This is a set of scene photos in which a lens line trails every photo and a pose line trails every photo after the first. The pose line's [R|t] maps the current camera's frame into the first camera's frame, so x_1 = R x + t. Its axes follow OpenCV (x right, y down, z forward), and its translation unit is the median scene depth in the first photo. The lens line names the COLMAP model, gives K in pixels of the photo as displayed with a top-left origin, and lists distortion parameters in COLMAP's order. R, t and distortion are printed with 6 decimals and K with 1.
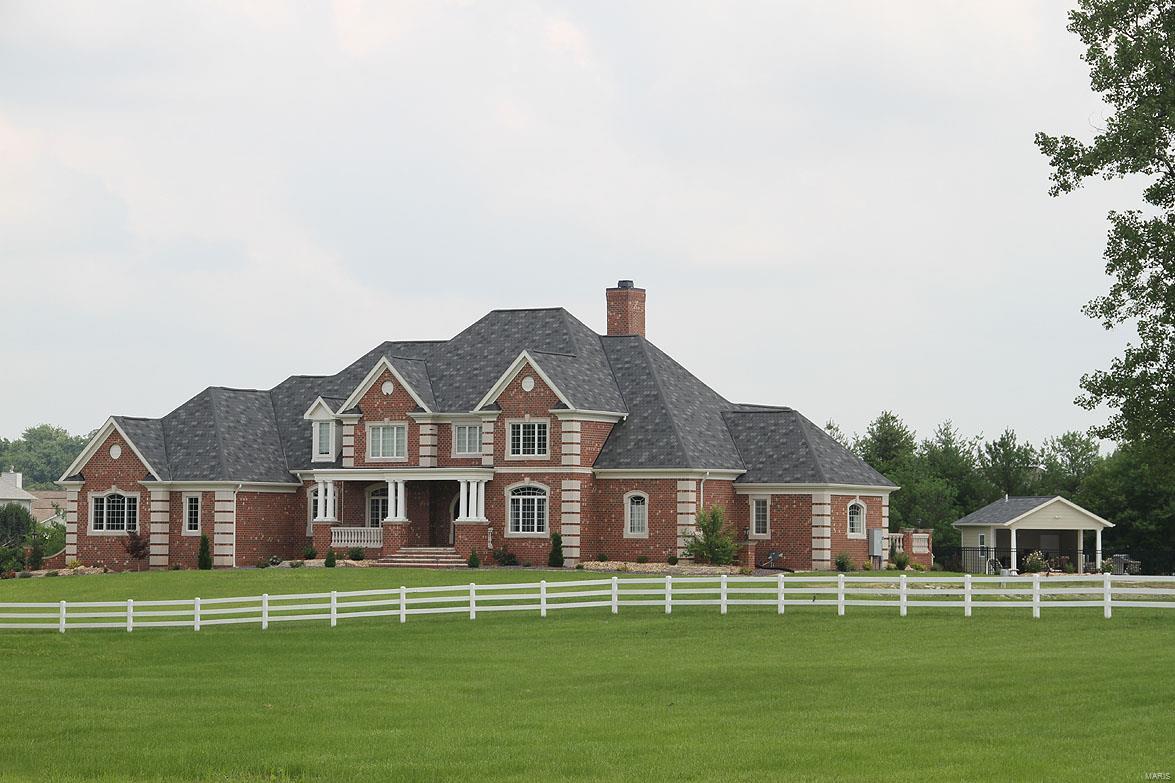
lens RADIAL K [[3358.9, 0, 587.5], [0, 3358.9, 391.5], [0, 0, 1]] dist [0.637772, -0.351786]
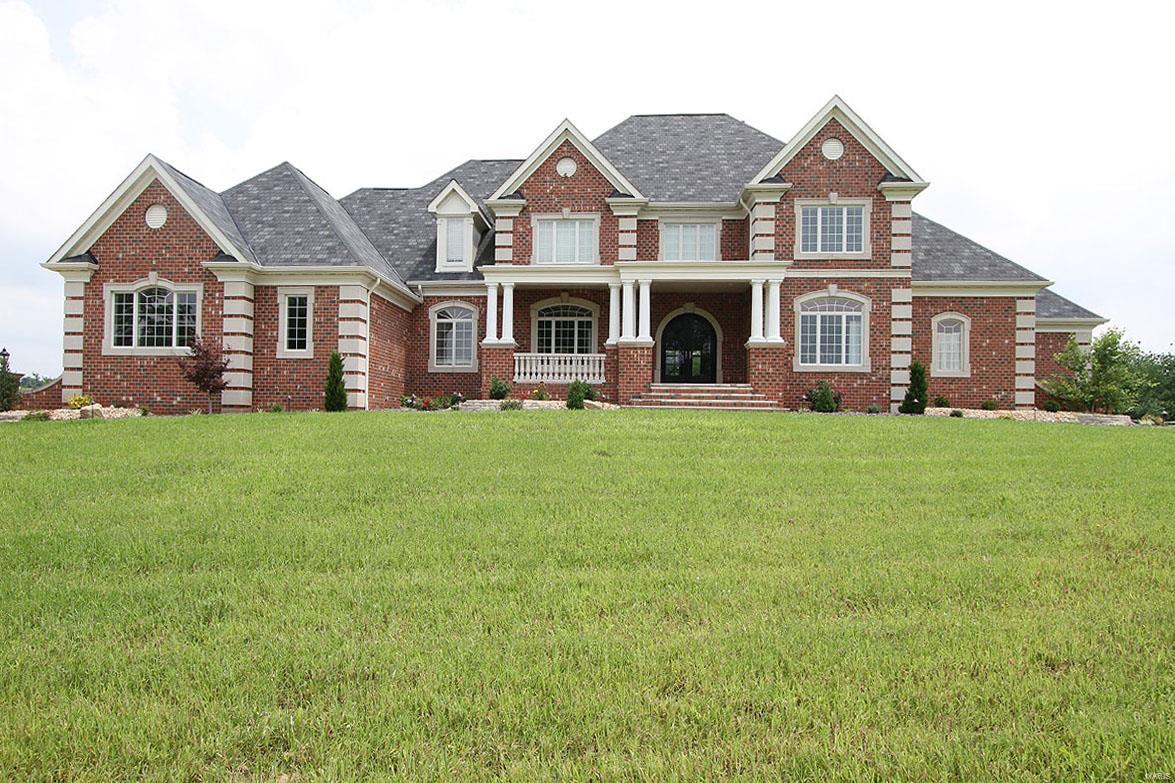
lens RADIAL K [[874.3, 0, 587.5], [0, 874.3, 412.4], [0, 0, 1]] dist [-0.005503, 0.000582]
pose [[0.917983, 0.009095, 0.396514, -0.130581], [-0.024691, 0.999108, 0.034248, 0.045544], [-0.395849, -0.041230, 0.917389, 0.832484]]
